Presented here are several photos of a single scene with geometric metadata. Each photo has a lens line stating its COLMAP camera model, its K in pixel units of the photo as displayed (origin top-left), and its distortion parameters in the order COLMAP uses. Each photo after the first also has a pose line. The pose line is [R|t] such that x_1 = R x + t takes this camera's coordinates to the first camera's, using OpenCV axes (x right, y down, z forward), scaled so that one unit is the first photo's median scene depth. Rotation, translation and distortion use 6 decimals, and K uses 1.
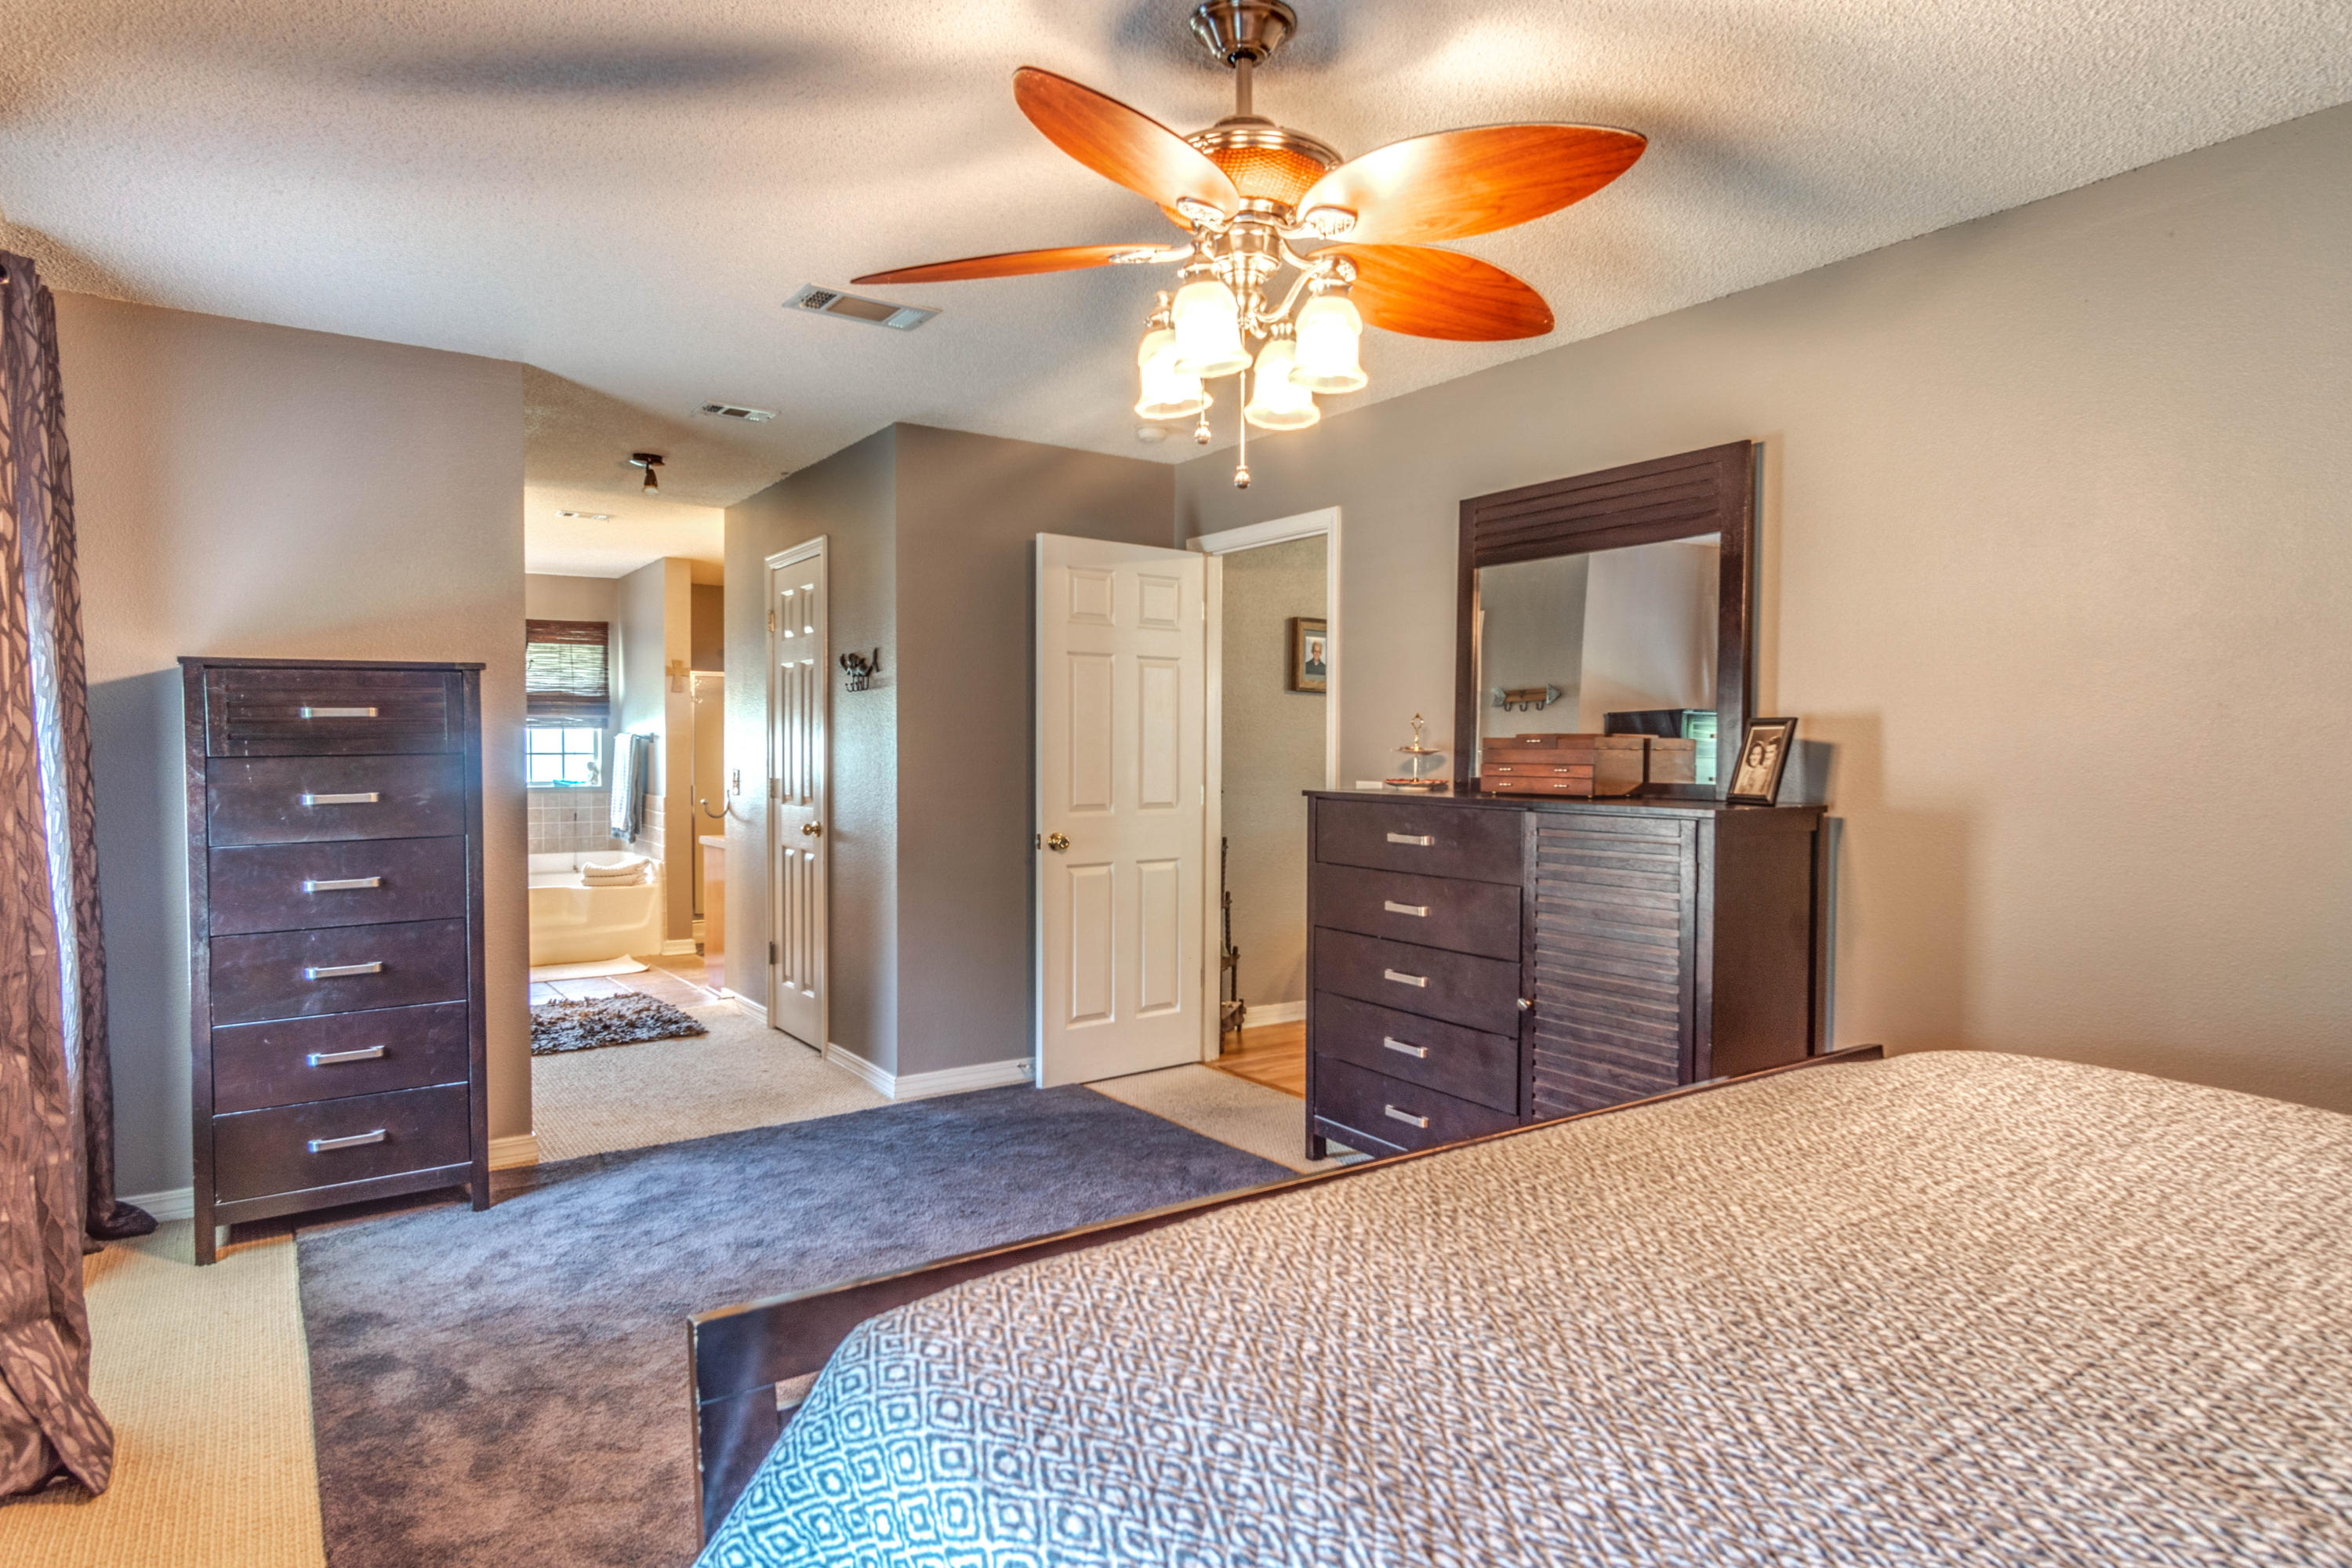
lens RADIAL K [[1248.9, 0, 1182.0], [0, 1248.9, 788.3], [0, 0, 1]] dist [-0.003362, 0.004522]
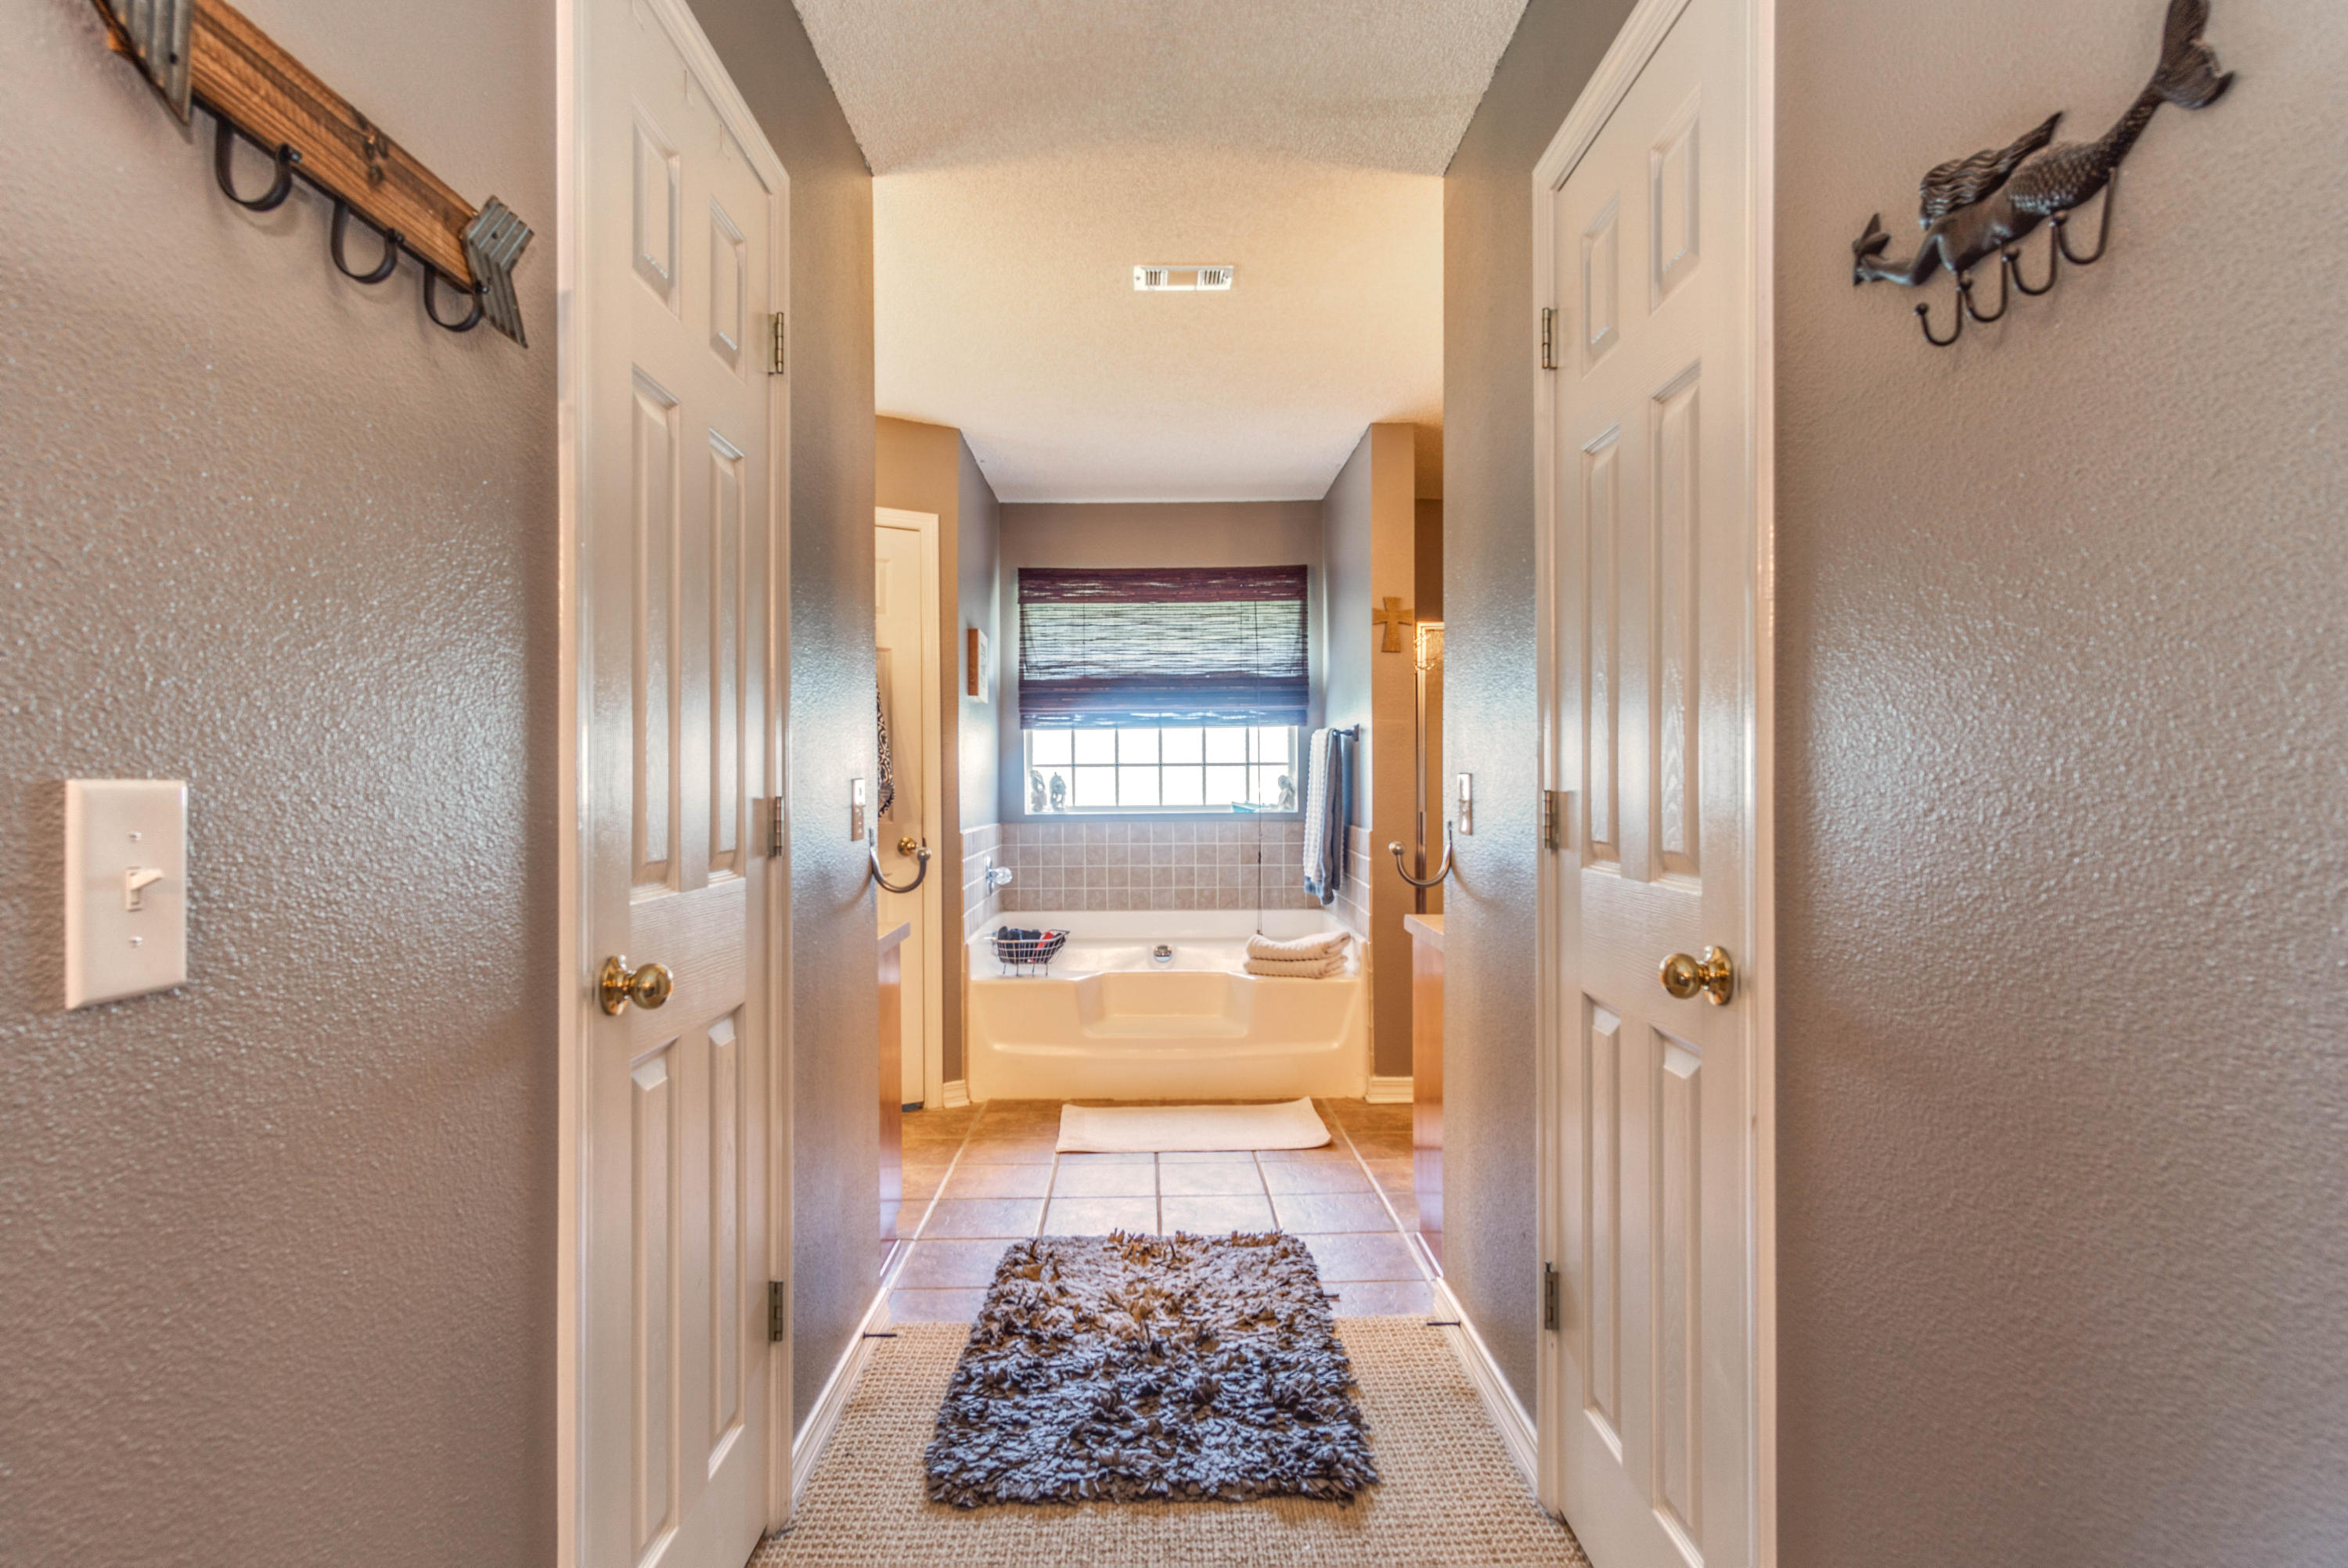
lens RADIAL K [[1246.6, 0, 1171.6], [0, 1246.6, 776.2], [0, 0, 1]] dist [-0.003362, 0.004522]
pose [[0.817866, -0.006850, -0.575369, -0.148520], [-0.012624, 0.999475, -0.029843, -0.000162], [0.575271, 0.031671, 0.817350, 0.452408]]
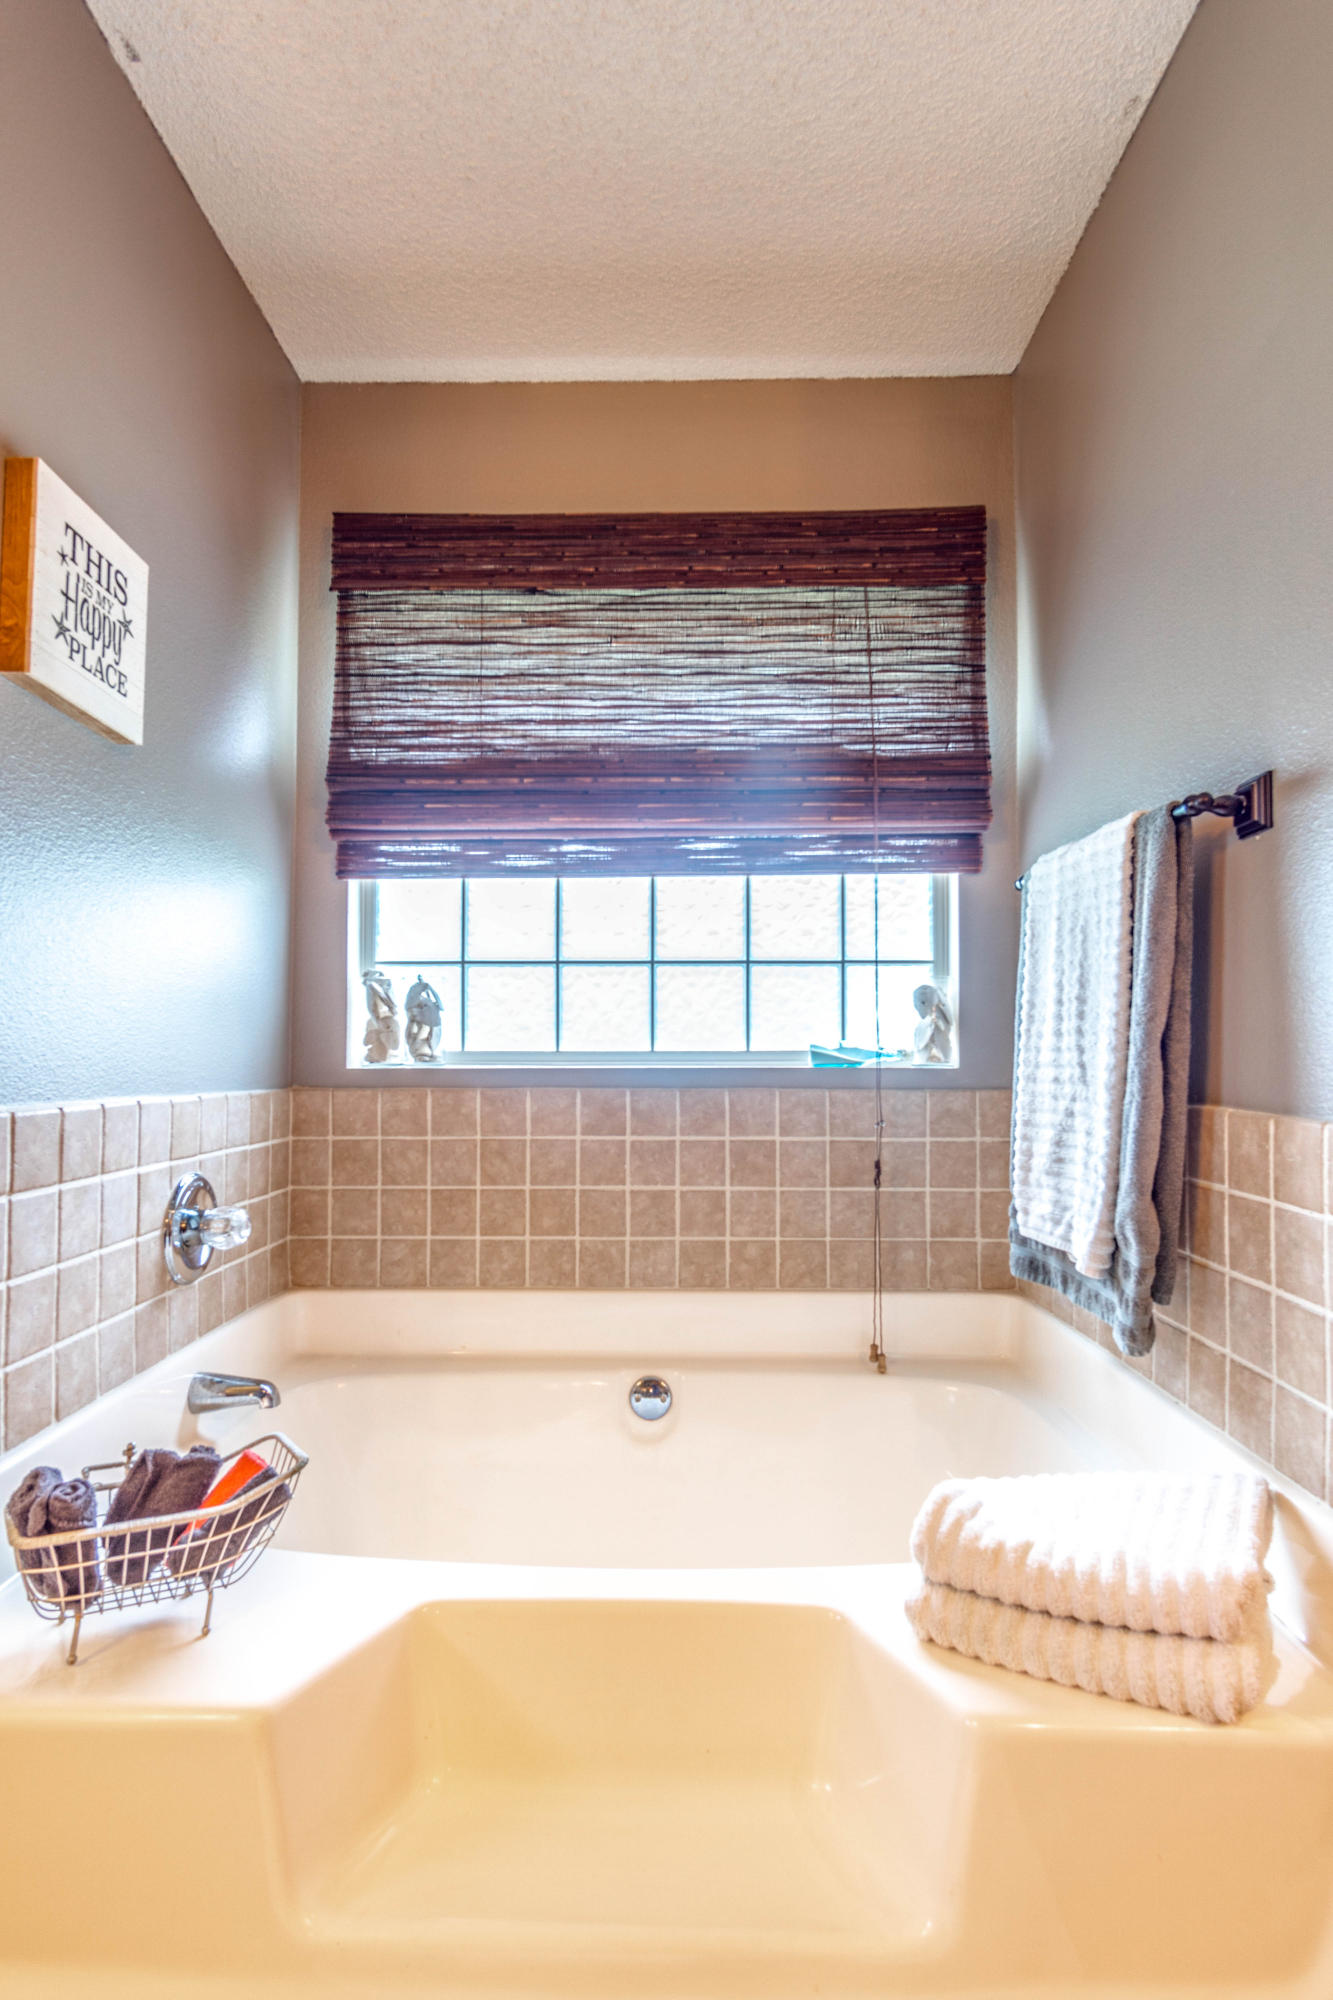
lens RADIAL K [[1062.0, 0, 677.1], [0, 1062.0, 987.1], [0, 0, 1]] dist [-0.003362, 0.004522]
pose [[0.803707, -0.035815, -0.593947, -0.400964], [-0.020565, 0.995919, -0.087882, 0.002891], [0.594670, 0.082846, 0.799690, 0.824044]]
